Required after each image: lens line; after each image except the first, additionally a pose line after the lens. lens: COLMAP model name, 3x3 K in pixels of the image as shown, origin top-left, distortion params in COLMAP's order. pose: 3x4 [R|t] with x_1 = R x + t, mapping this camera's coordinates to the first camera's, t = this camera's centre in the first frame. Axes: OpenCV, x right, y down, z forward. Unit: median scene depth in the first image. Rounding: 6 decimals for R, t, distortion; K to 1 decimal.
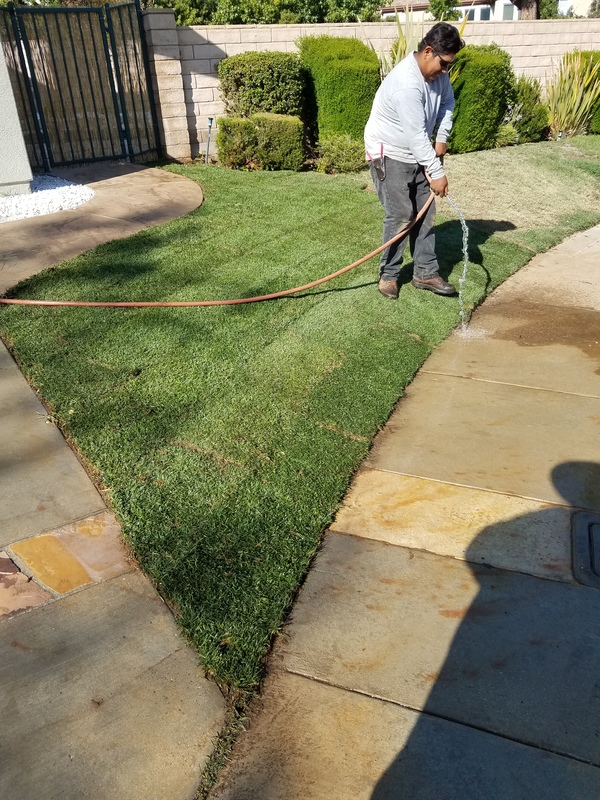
lens RADIAL K [[618.5, 0, 299.8], [0, 618.5, 385.8], [0, 0, 1]] dist [0.048583, -0.066410]
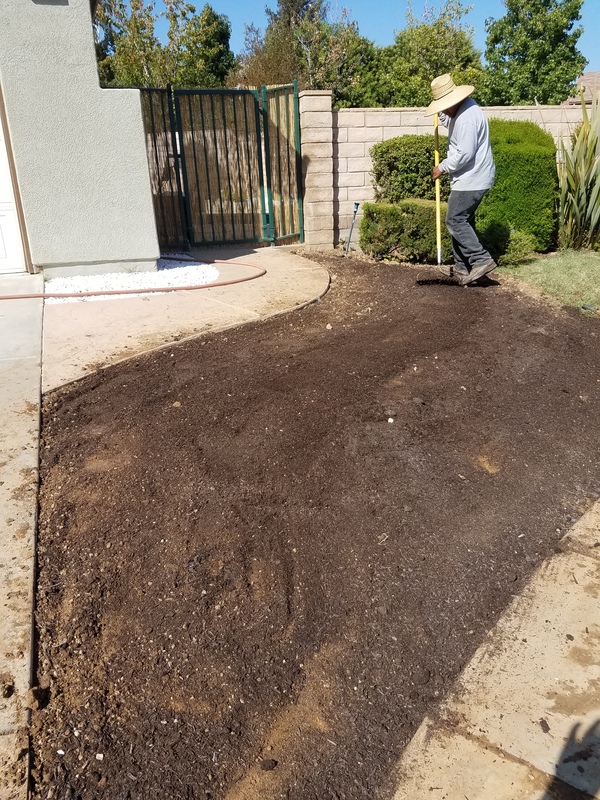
lens RADIAL K [[627.5, 0, 301.3], [0, 627.5, 416.8], [0, 0, 1]] dist [0.092780, -0.166357]
pose [[0.965949, 0.106637, -0.235736, 0.034023], [-0.127364, 0.989056, -0.074476, -0.032308], [0.225214, 0.101965, 0.968959, 0.096033]]
